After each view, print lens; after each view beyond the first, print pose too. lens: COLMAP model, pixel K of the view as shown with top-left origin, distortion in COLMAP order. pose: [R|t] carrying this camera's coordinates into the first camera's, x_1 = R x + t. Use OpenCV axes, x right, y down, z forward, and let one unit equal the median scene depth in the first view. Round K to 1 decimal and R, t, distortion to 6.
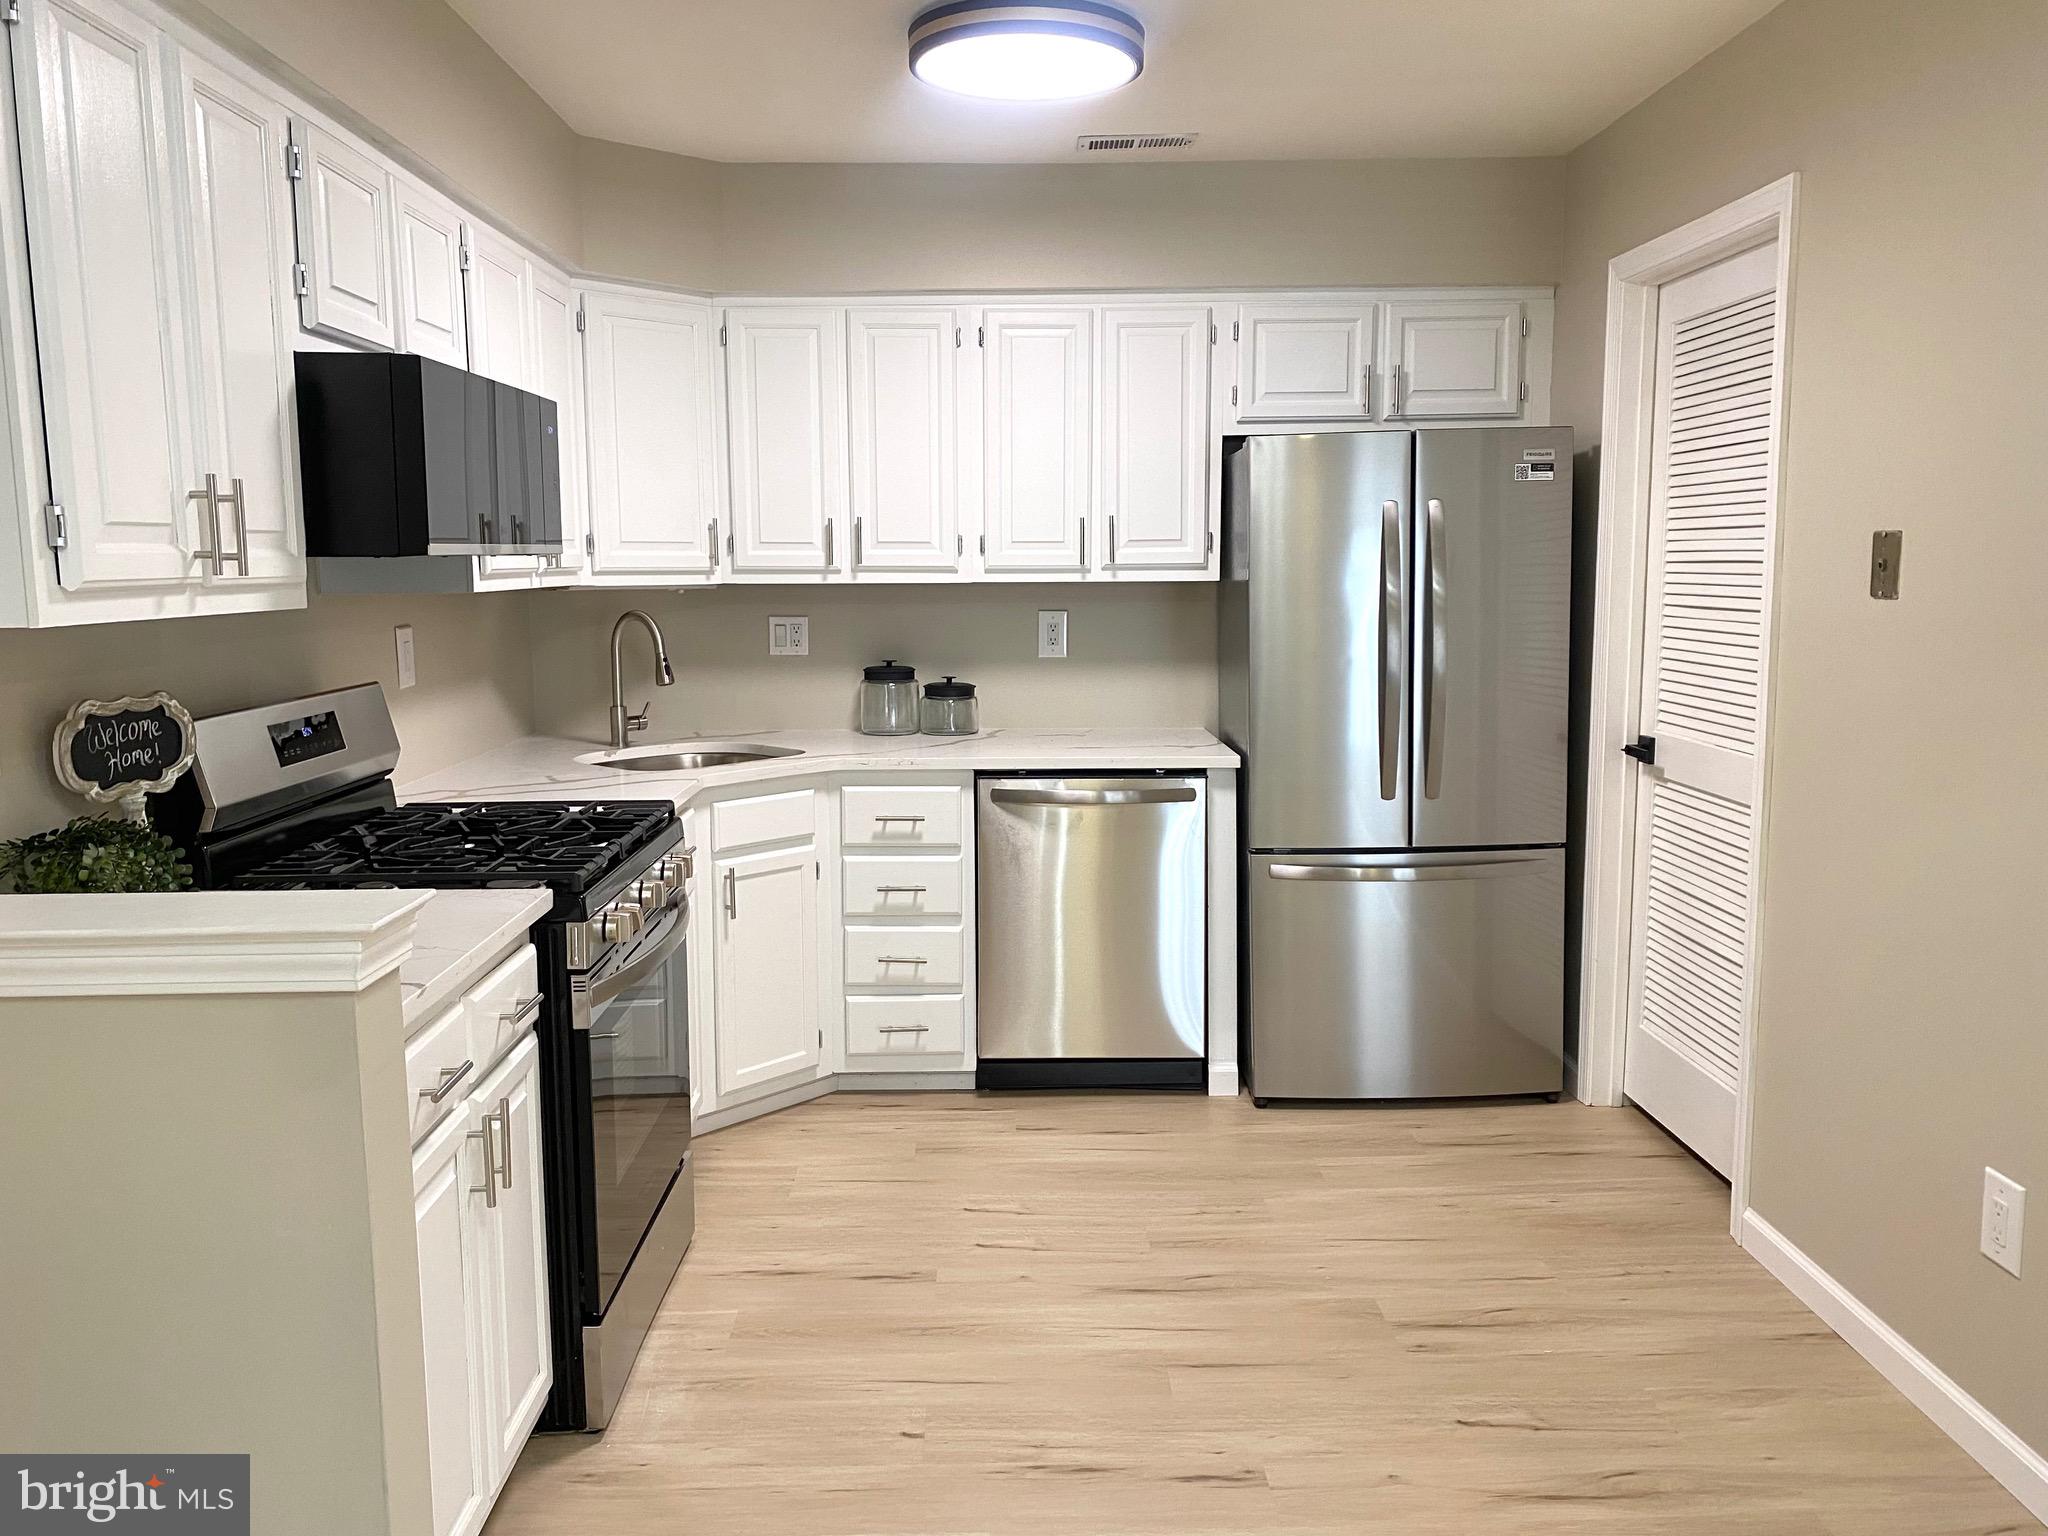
lens RADIAL K [[1540.2, 0, 1024.9], [0, 1540.2, 748.8], [0, 0, 1]] dist [0.089023, -0.130239]
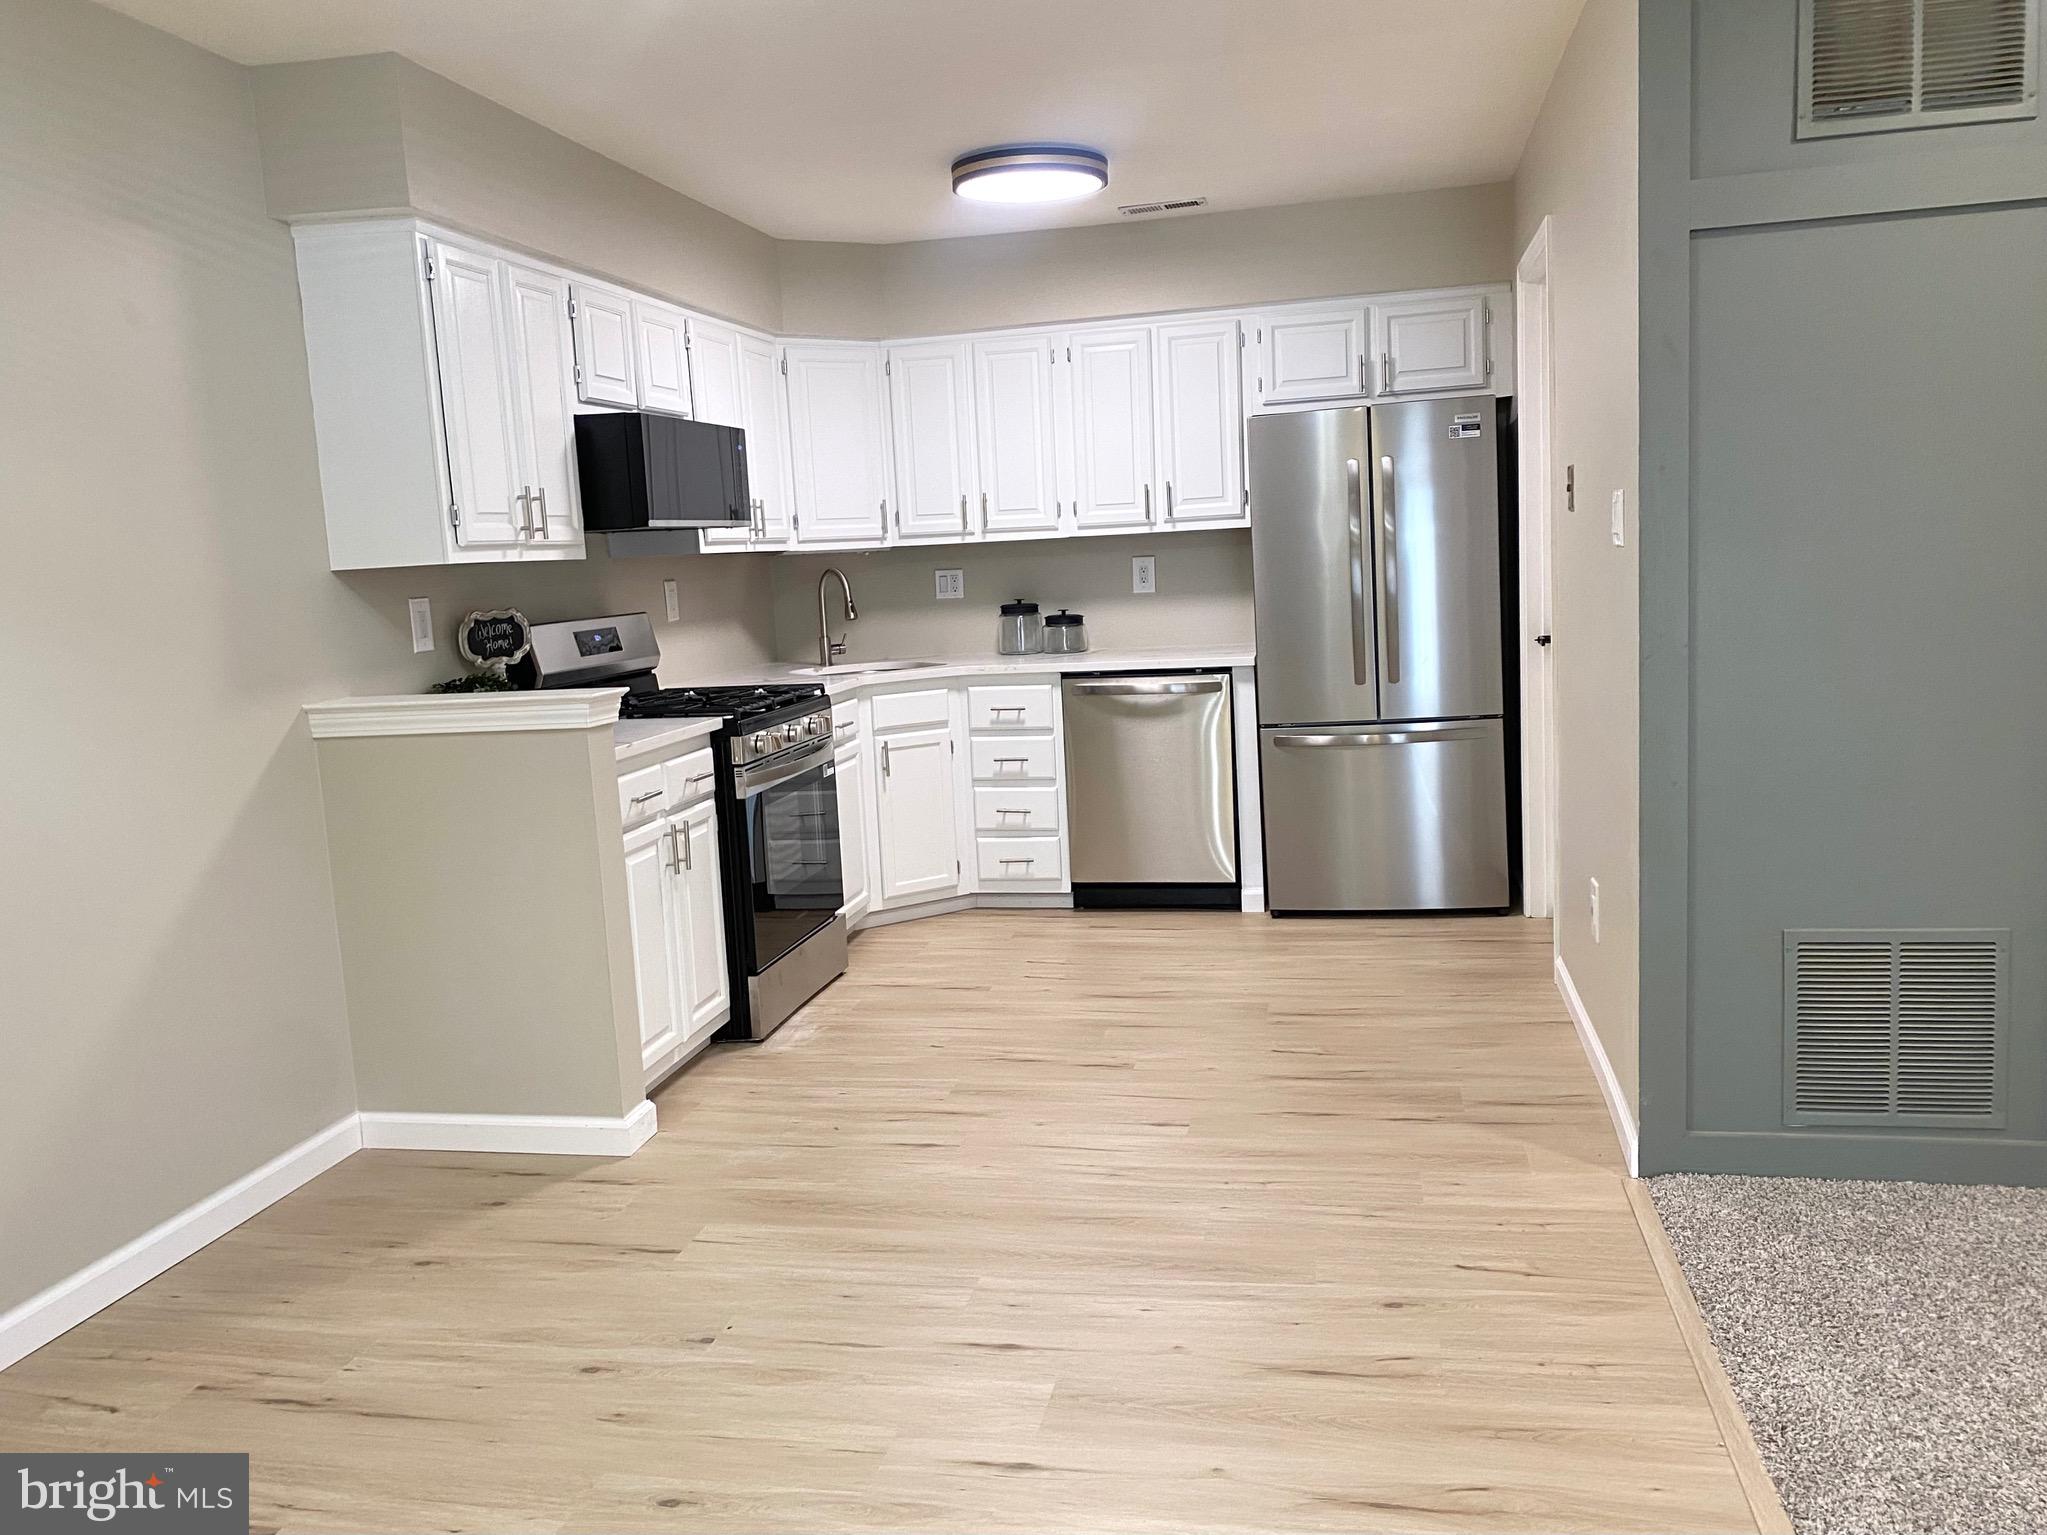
lens RADIAL K [[1559.8, 0, 1022.9], [0, 1559.8, 758.0], [0, 0, 1]] dist [0.118427, -0.195508]
pose [[0.974732, -0.013990, -0.222937, 0.247208], [0.017873, 0.999722, 0.015410, 0.068787], [0.222660, -0.019005, 0.974711, -0.376084]]
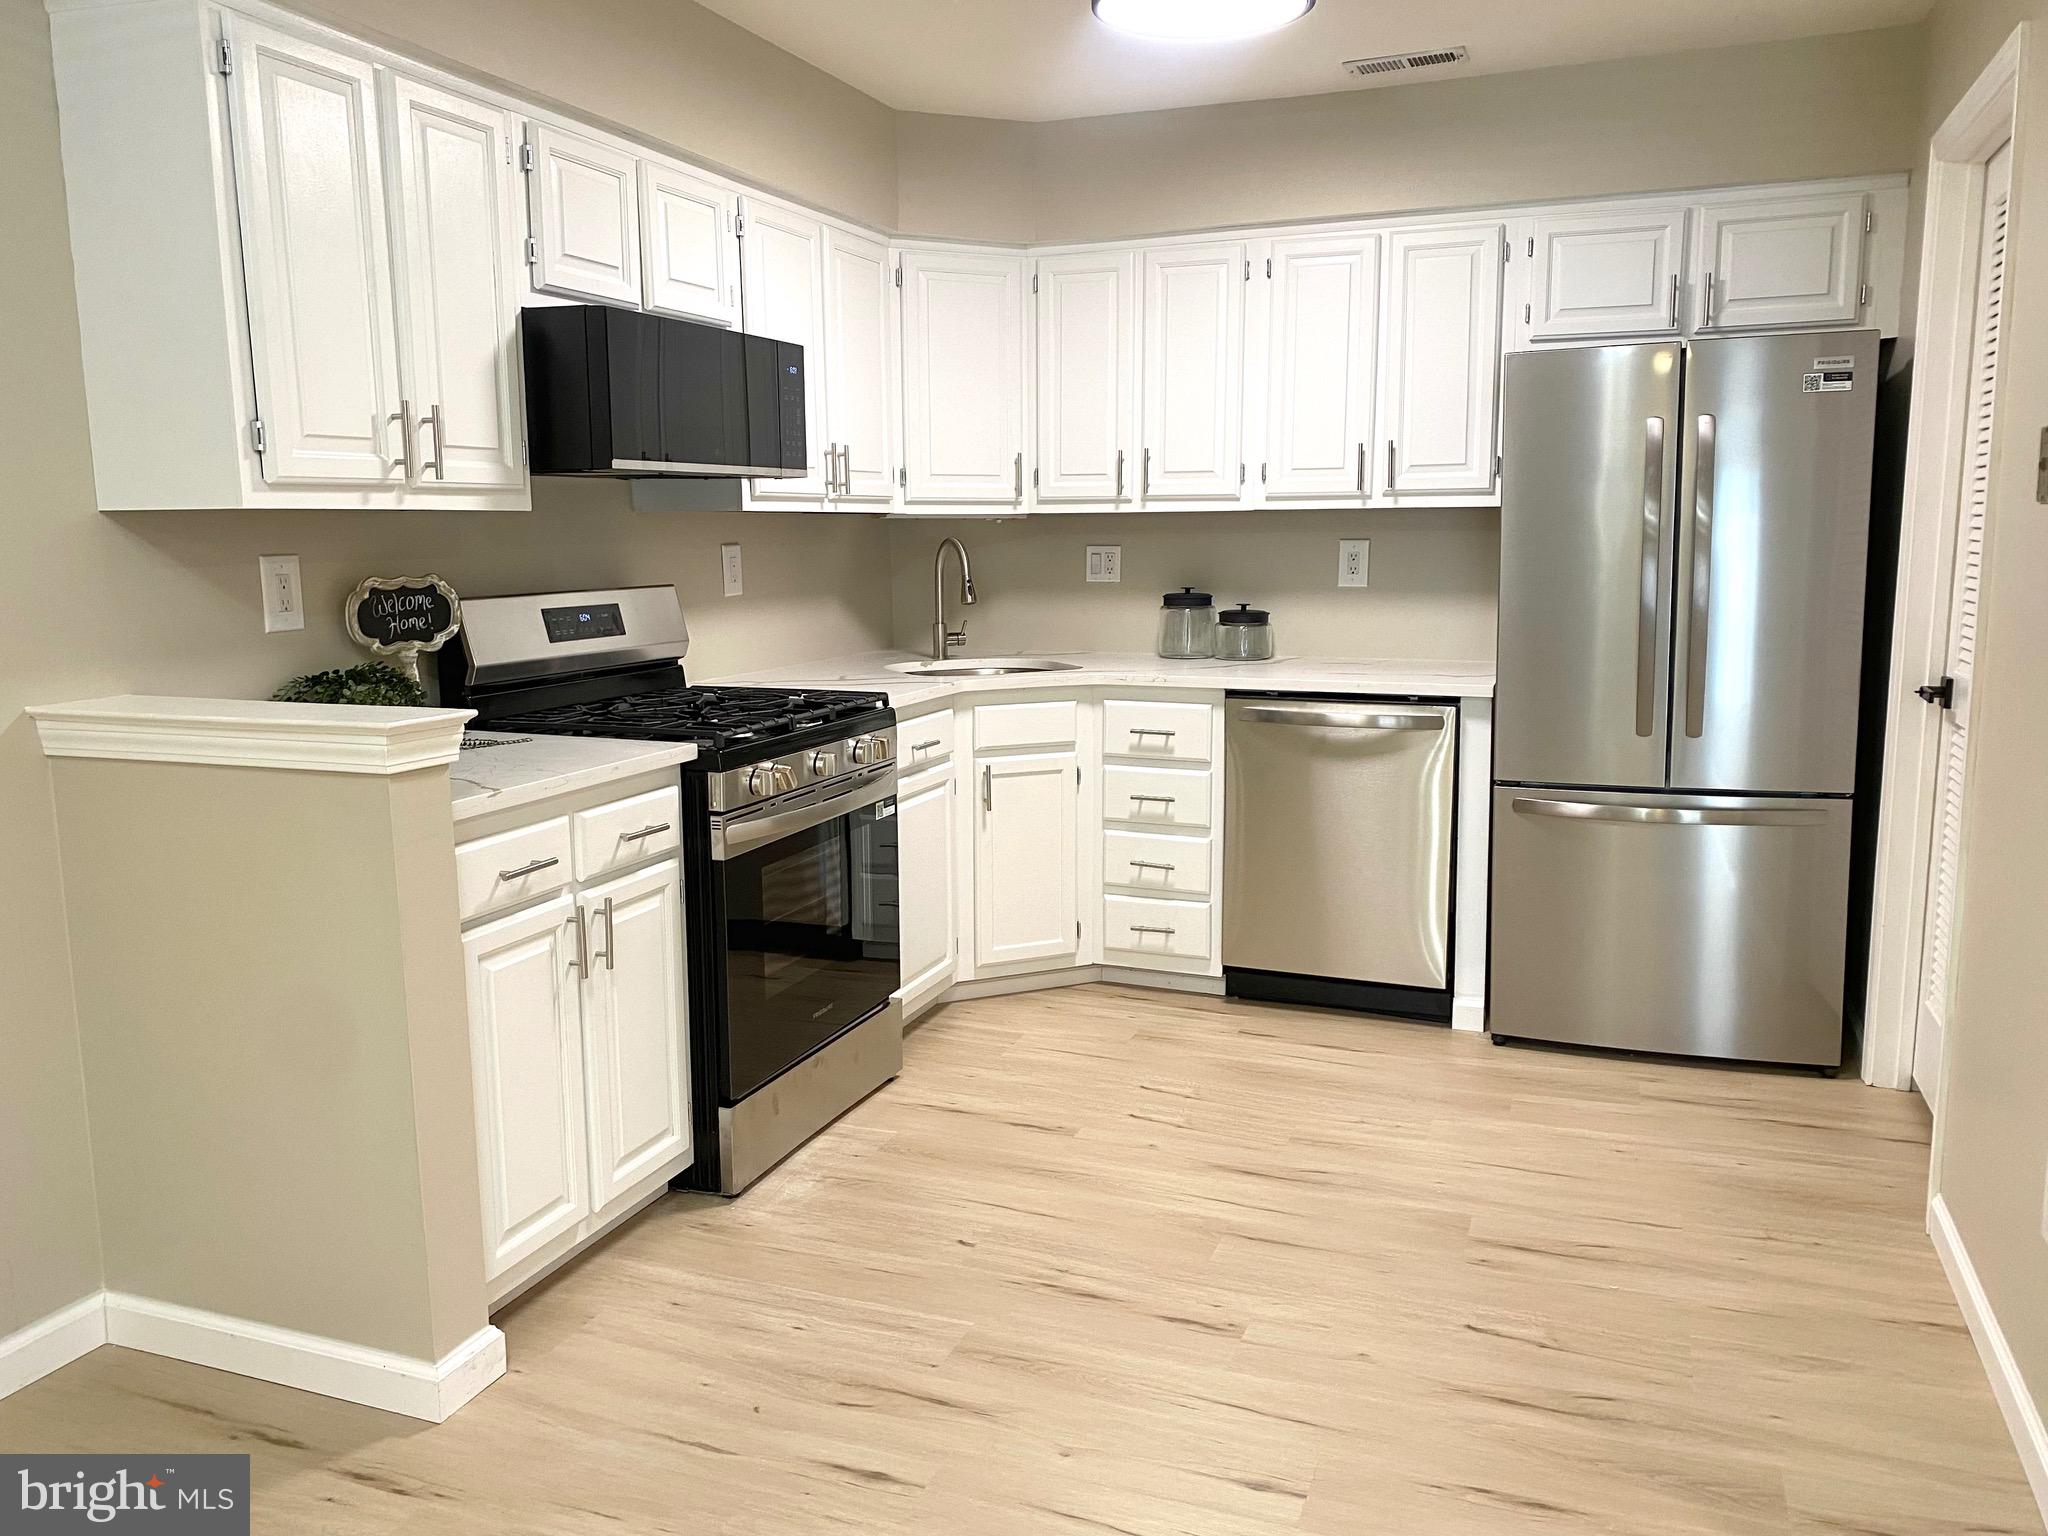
lens RADIAL K [[1522.8, 0, 1023.7], [0, 1522.8, 755.2], [0, 0, 1]] dist [0.079684, -0.166781]
pose [[0.927396, 0.055688, -0.369912, 0.226923], [-0.044626, 0.998265, 0.038402, 0.025001], [0.371409, -0.019106, 0.928273, -0.009890]]
